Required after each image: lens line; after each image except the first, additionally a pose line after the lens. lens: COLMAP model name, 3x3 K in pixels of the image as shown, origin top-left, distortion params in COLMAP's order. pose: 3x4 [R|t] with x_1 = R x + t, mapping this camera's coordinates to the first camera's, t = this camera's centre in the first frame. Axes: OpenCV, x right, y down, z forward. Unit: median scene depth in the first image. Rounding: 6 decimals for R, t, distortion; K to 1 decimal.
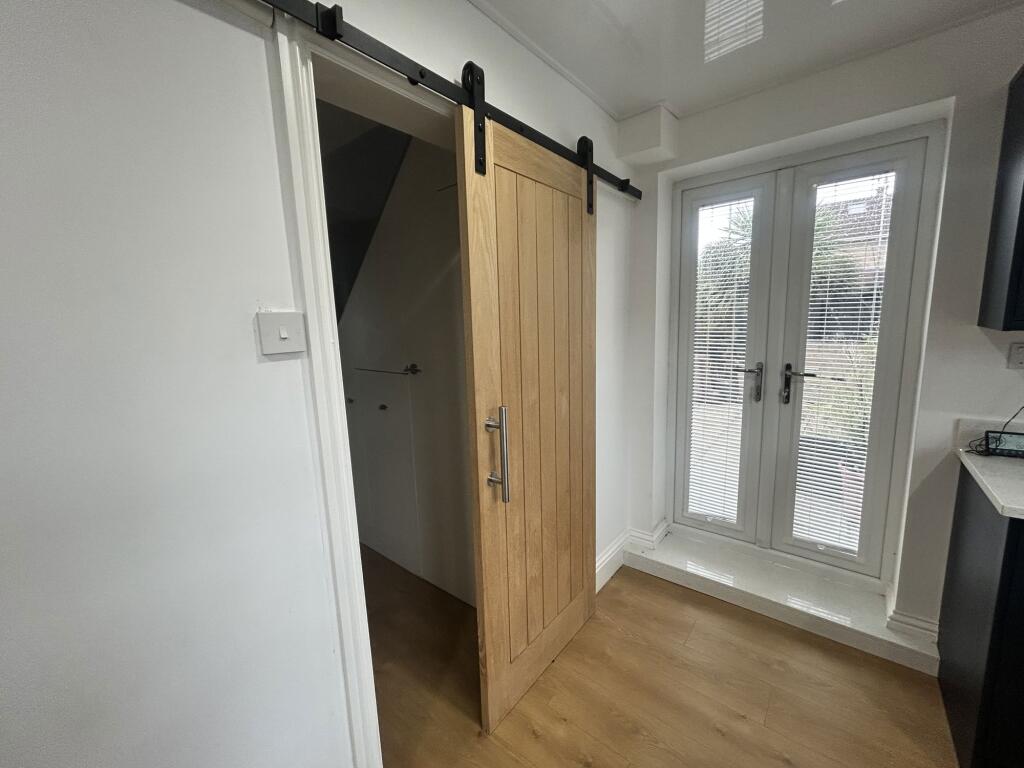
lens RADIAL K [[410.3, 0, 512.0], [0, 410.3, 384.0], [0, 0, 1]] dist [0.009749, 0.000265]
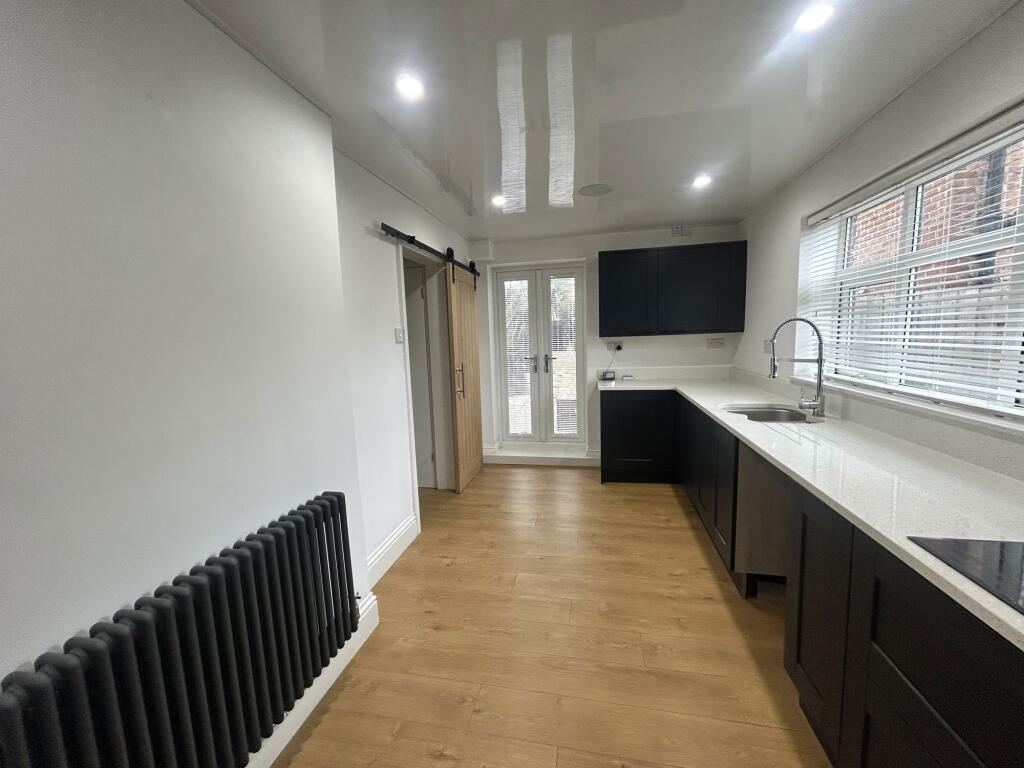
lens RADIAL K [[410.3, 0, 512.0], [0, 410.3, 384.0], [0, 0, 1]] dist [0.009749, 0.000265]
pose [[0.878254, -0.051300, 0.475435, -0.554023], [0.076148, 0.996546, -0.033137, 0.169743], [-0.472093, 0.065306, 0.879127, -0.850104]]
